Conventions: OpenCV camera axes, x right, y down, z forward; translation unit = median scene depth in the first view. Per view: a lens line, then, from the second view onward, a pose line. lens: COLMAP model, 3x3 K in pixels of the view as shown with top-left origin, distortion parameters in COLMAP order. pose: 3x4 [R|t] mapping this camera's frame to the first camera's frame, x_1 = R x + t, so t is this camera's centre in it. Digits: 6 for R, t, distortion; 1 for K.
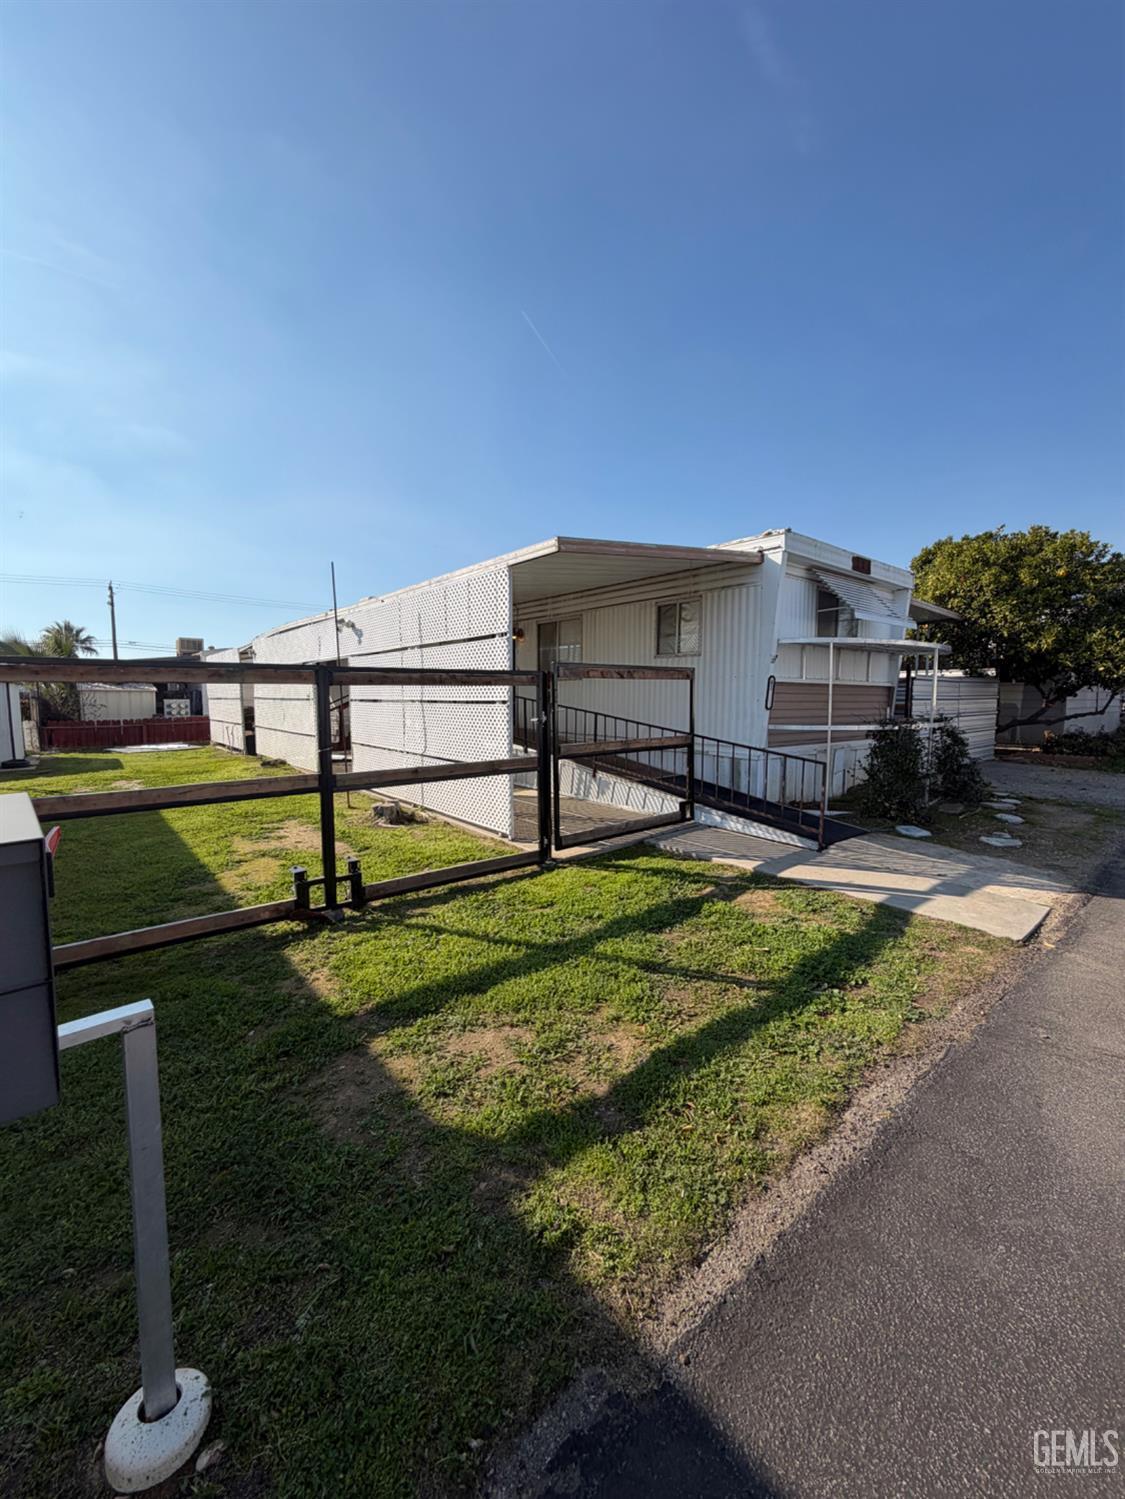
lens RADIAL K [[595.9, 0, 562.5], [0, 595.9, 749.5], [0, 0, 1]] dist [0.002978, 0.000110]
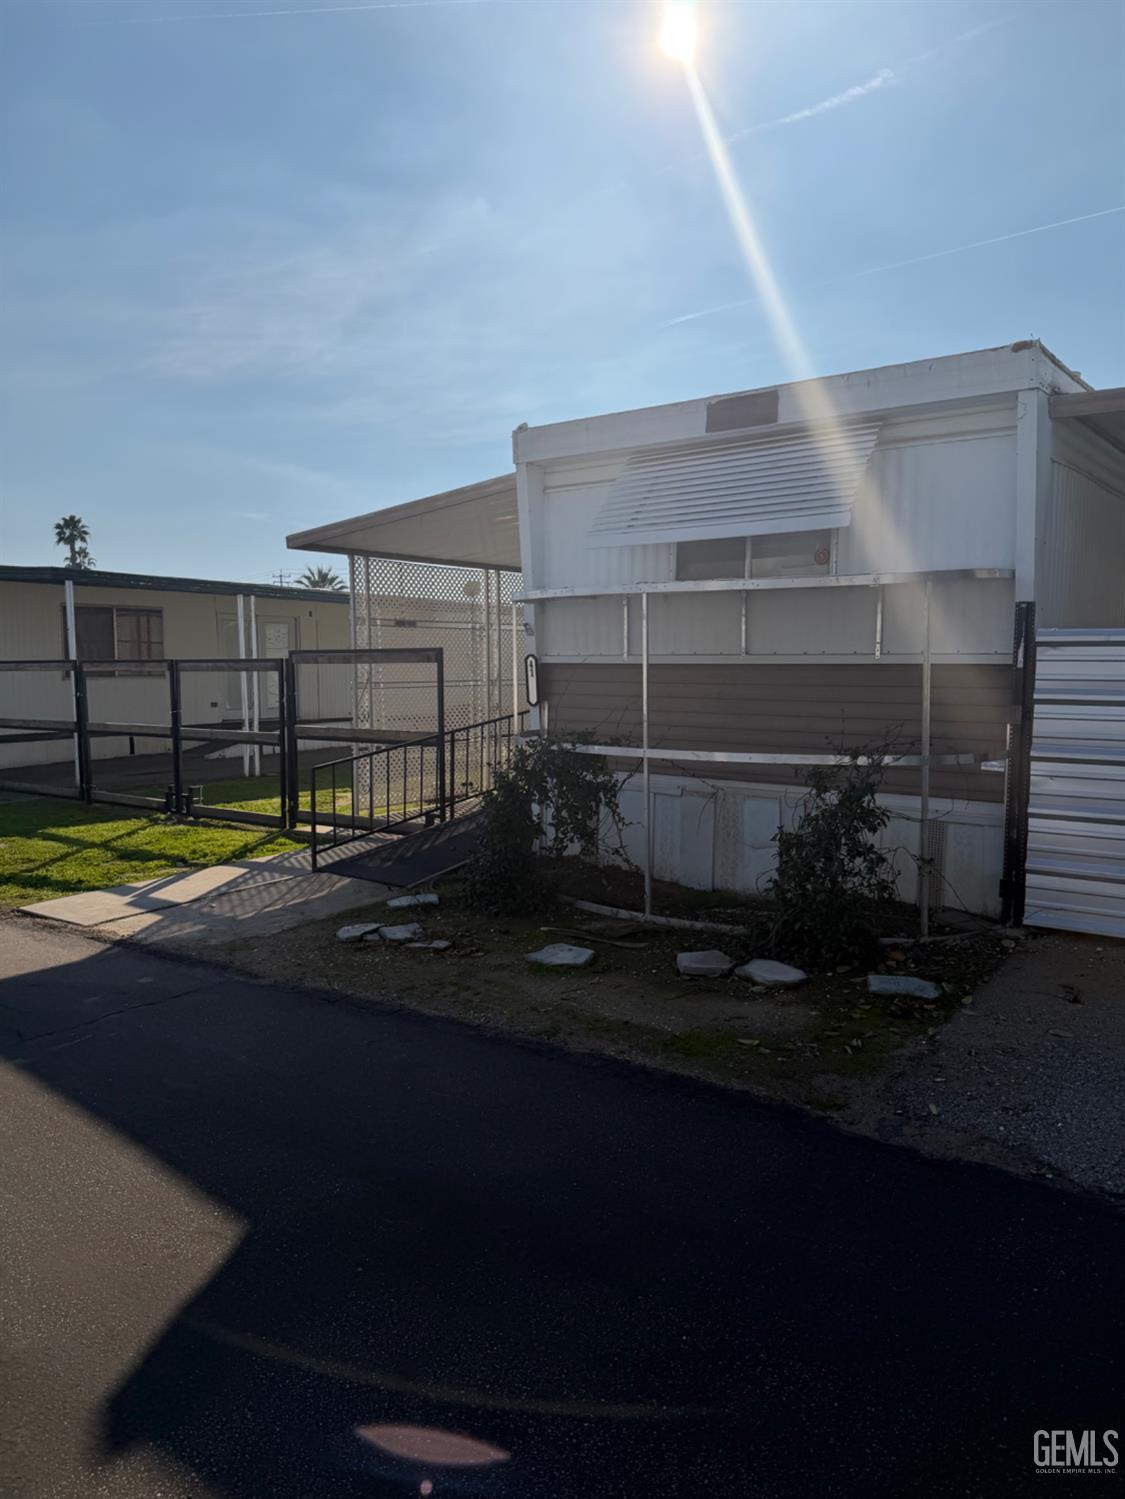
lens RADIAL K [[1049.4, 0, 562.5], [0, 1049.4, 749.5], [0, 0, 1]] dist [0.081055, 0.000224]
pose [[0.220551, 0.082741, -0.971860, 2.302441], [-0.081423, 0.994479, 0.066189, -0.152530], [0.971971, 0.064533, 0.226070, 1.215131]]
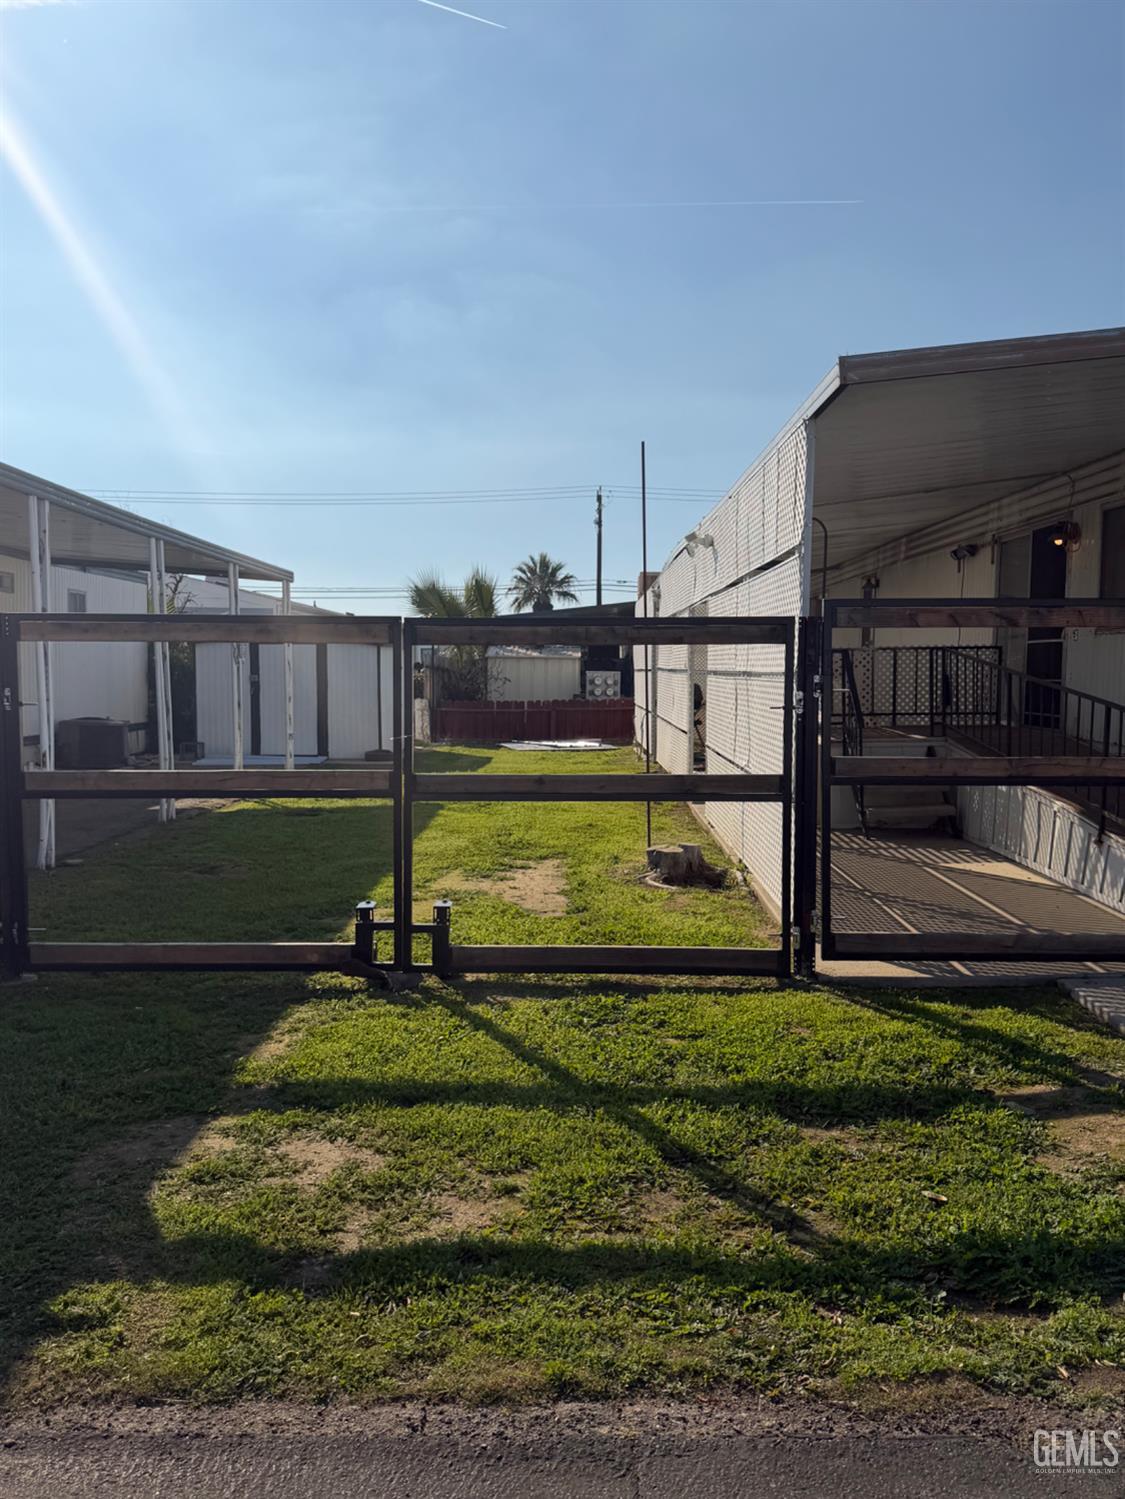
lens RADIAL K [[1193.9, 0, 562.5], [0, 1193.9, 749.5], [0, 0, 1]] dist [0.133068, -0.221883]
pose [[0.760748, 0.050838, -0.647054, 0.566710], [-0.065993, 0.997820, 0.000807, 0.001063], [0.645684, 0.042087, 0.762444, 0.050659]]
